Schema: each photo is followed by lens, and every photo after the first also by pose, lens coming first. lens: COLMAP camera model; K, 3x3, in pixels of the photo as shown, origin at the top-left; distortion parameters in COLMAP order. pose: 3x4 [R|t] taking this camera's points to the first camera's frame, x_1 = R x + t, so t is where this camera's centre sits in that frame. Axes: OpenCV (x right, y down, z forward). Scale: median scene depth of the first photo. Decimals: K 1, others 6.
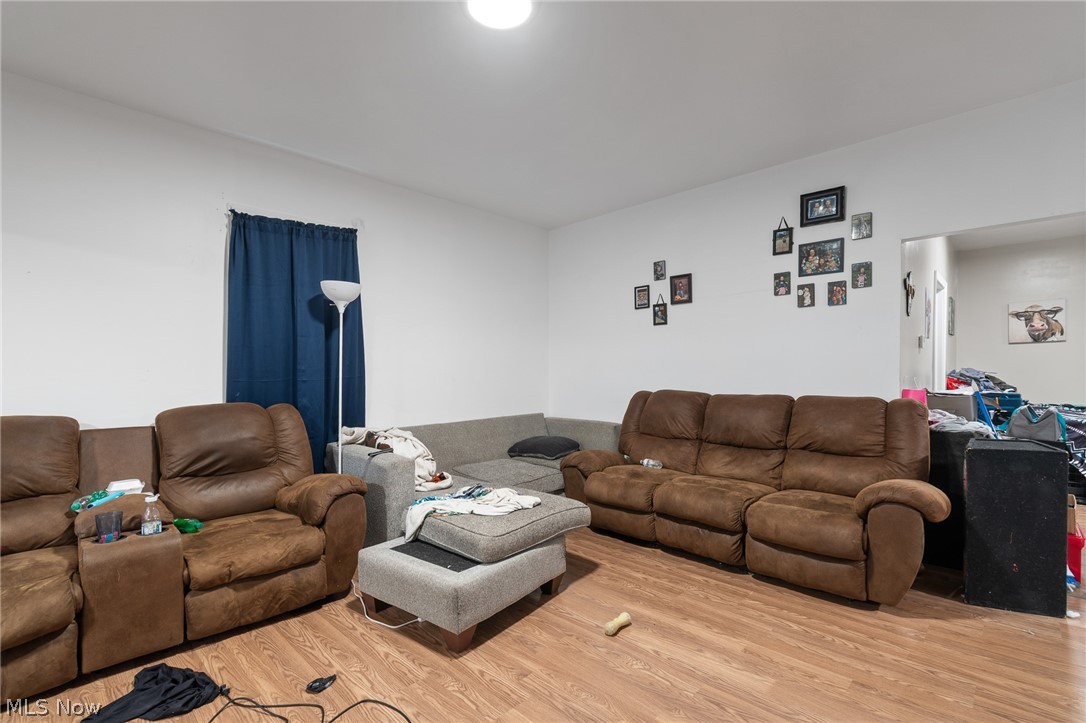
lens RADIAL K [[489.2, 0, 536.2], [0, 489.2, 387.2], [0, 0, 1]] dist [-0.001160, 0.001439]
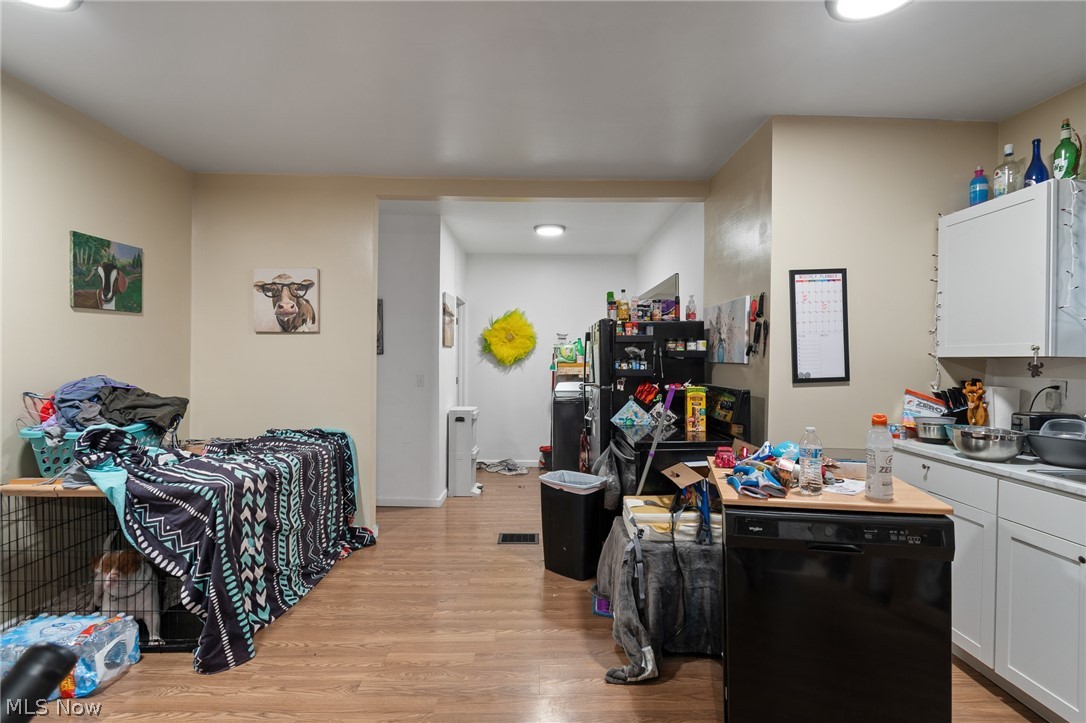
lens RADIAL K [[520.3, 0, 545.6], [0, 520.3, 361.1], [0, 0, 1]] dist [-0.001576, -0.001568]
pose [[0.702969, 0.011576, 0.711126, 1.319792], [0.003784, 0.999793, -0.020015, -0.068219], [-0.711210, 0.016761, 0.702779, 0.485269]]
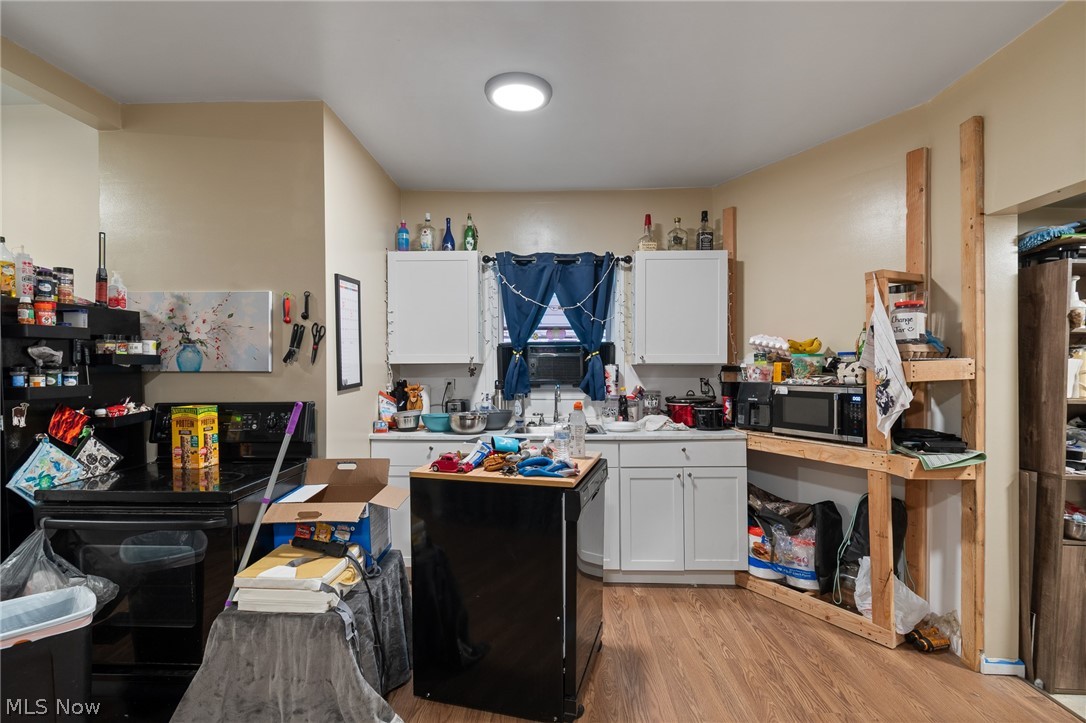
lens RADIAL K [[520.3, 0, 542.4], [0, 520.3, 369.8], [0, 0, 1]] dist [-0.001576, -0.001568]
pose [[-0.687543, 0.007209, 0.726108, 1.387207], [0.027682, 0.999484, 0.016289, -0.085411], [-0.725616, 0.031299, -0.687388, 1.129436]]
